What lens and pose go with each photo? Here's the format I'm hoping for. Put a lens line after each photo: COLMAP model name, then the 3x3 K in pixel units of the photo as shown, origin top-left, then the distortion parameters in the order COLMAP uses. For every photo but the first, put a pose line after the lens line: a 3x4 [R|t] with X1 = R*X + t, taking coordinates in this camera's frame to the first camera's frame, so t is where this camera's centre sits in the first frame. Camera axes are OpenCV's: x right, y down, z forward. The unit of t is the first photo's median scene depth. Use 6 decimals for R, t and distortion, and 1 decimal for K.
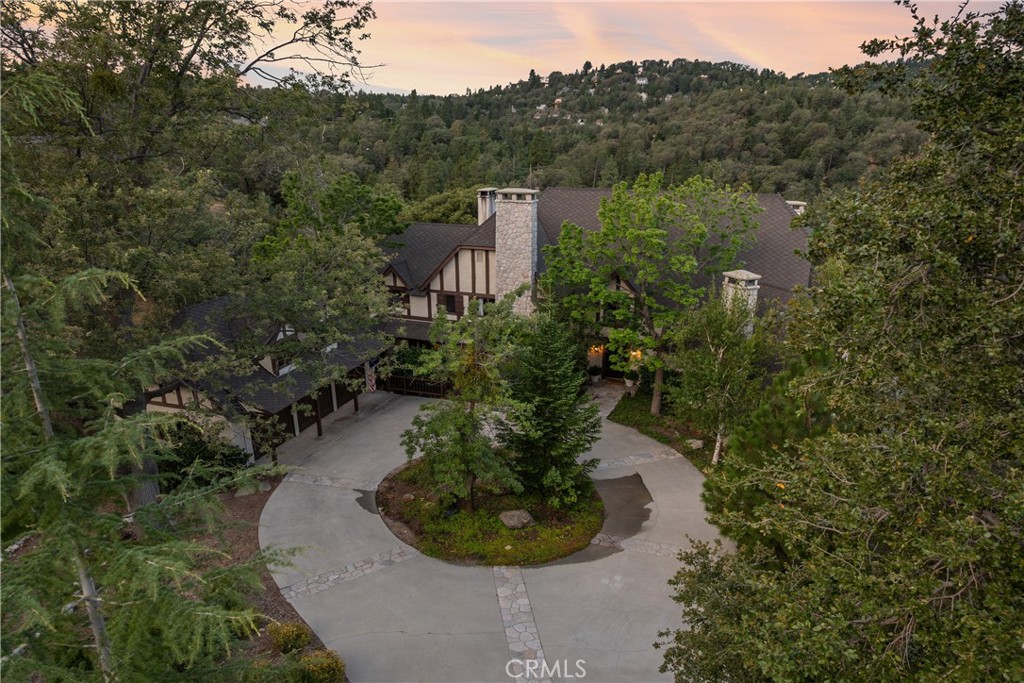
lens RADIAL K [[715.7, 0, 513.1], [0, 715.7, 388.1], [0, 0, 1]] dist [-0.001174, -0.000527]
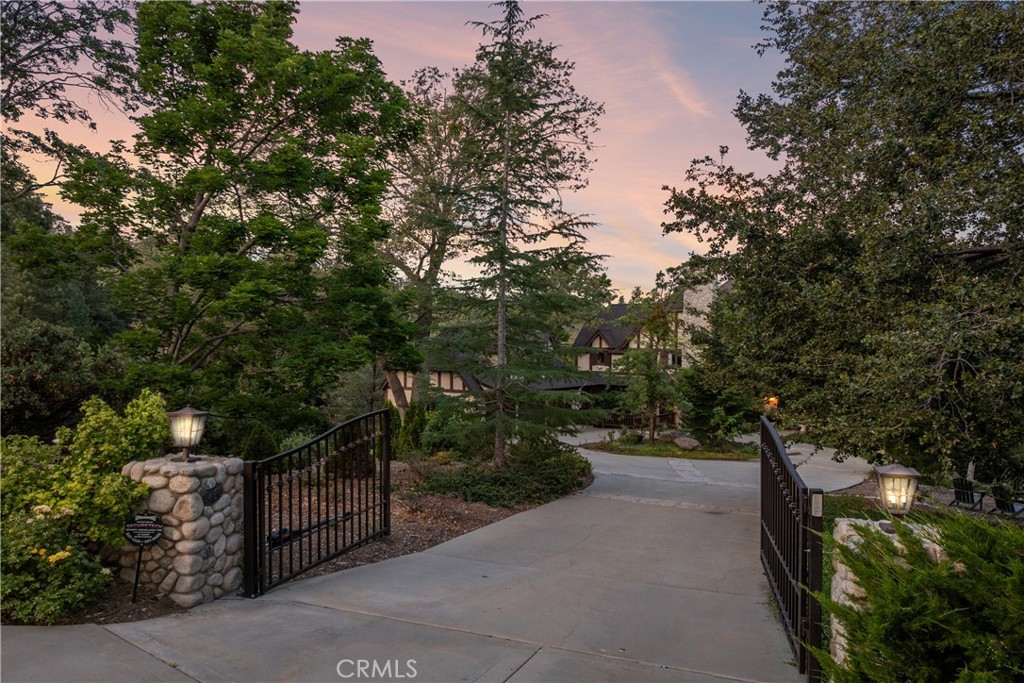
lens RADIAL K [[723.6, 0, 512.0], [0, 723.6, 341.5], [0, 0, 1]] dist [-0.010970, -0.009056]
pose [[0.961600, 0.018546, -0.273827, 0.035282], [-0.110474, 0.939474, -0.324322, 0.311360], [0.251238, 0.342119, 0.905447, -0.202871]]
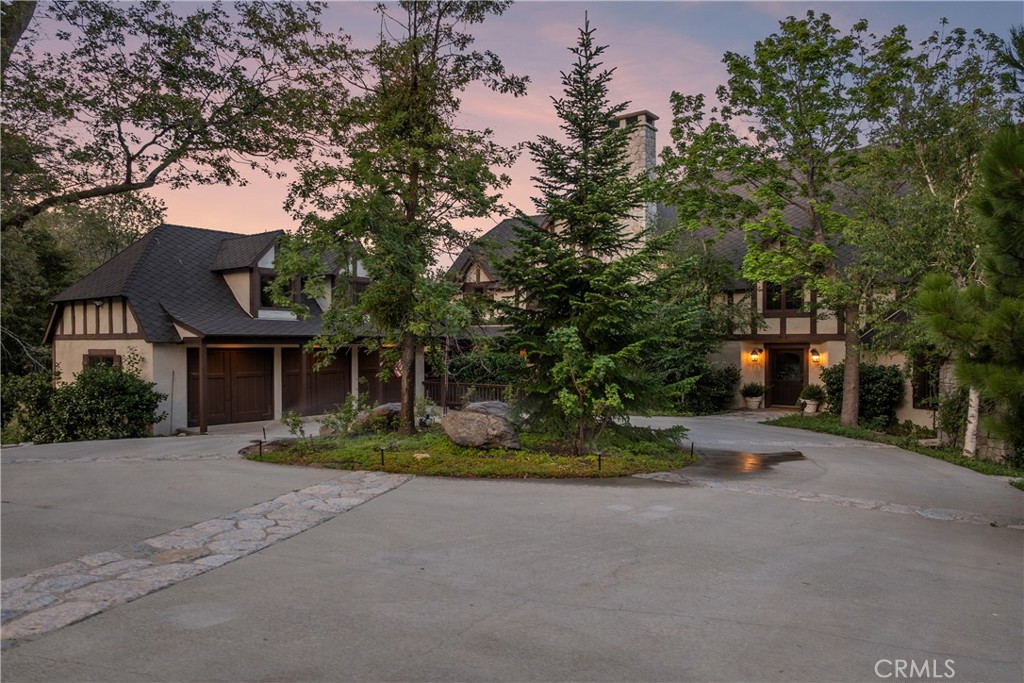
lens RADIAL K [[723.6, 0, 512.0], [0, 723.6, 341.5], [0, 0, 1]] dist [-0.010970, -0.009056]
pose [[0.957815, 0.010413, -0.287198, 0.105022], [-0.106594, 0.940932, -0.321380, 0.184705], [0.266888, 0.338436, 0.902348, 0.387325]]
